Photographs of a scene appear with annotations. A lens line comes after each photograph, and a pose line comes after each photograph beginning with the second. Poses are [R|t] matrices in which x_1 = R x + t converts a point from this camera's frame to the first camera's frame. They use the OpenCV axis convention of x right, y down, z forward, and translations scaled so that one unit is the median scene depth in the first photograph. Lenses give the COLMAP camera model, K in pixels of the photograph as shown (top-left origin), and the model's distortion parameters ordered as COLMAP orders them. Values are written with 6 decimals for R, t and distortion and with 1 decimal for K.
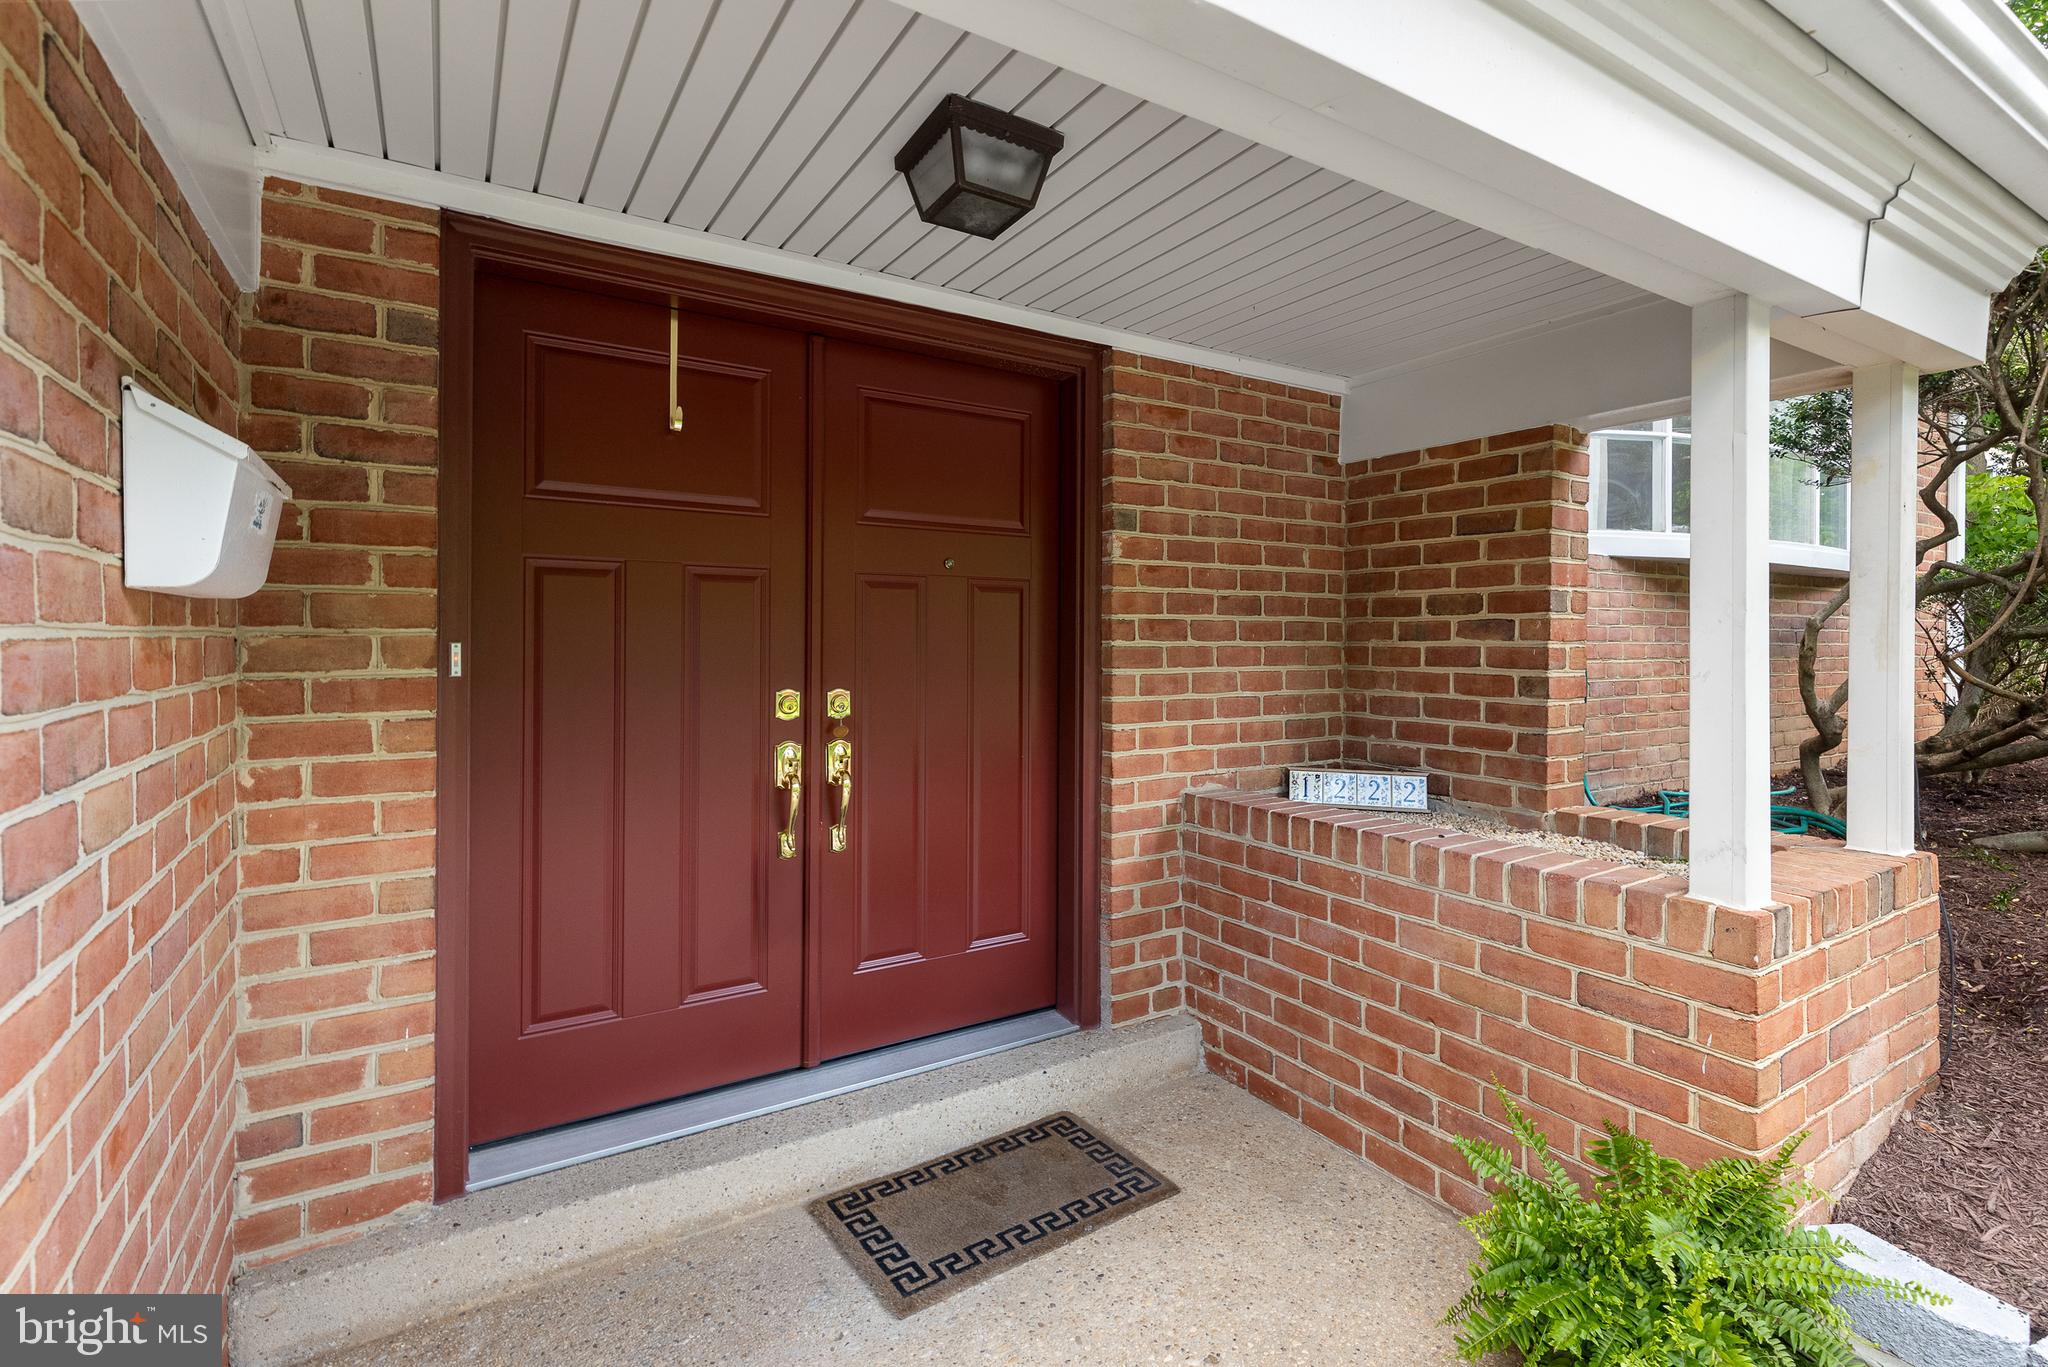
lens RADIAL K [[931.7, 0, 1026.5], [0, 931.7, 643.5], [0, 0, 1]] dist [0.013572, -0.000027]
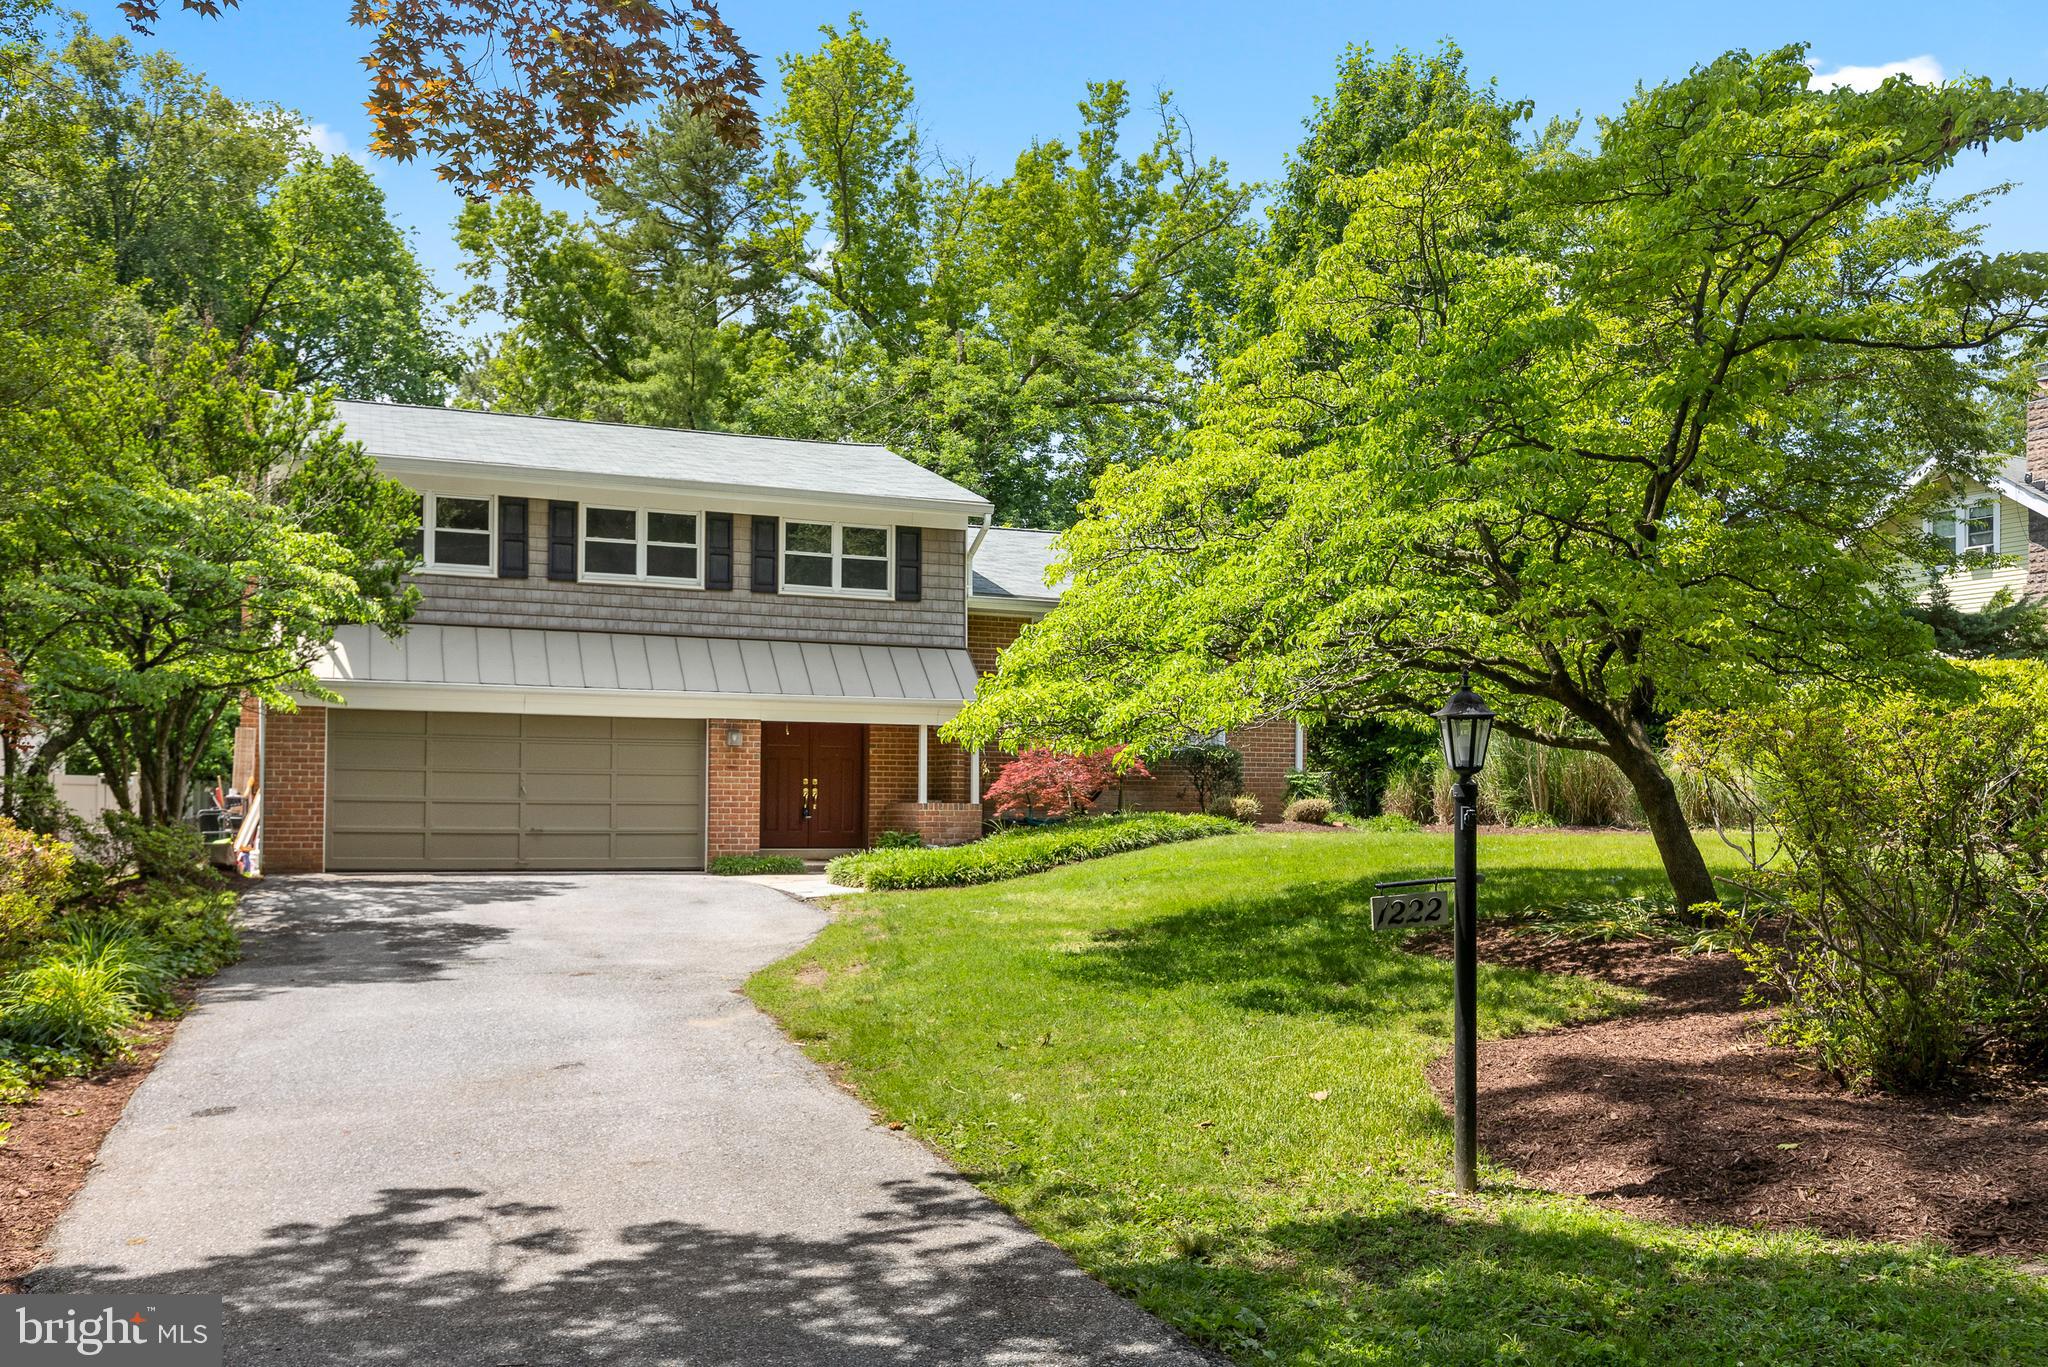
lens RADIAL K [[1772.2, 0, 1024.0], [0, 1772.2, 683.5], [0, 0, 1]] dist [-0.074566, -0.000745]
pose [[0.989219, 0.004672, -0.146372, 2.358386], [-0.012010, 0.998713, -0.049283, -0.010942], [0.145954, 0.050509, 0.988001, -8.493129]]
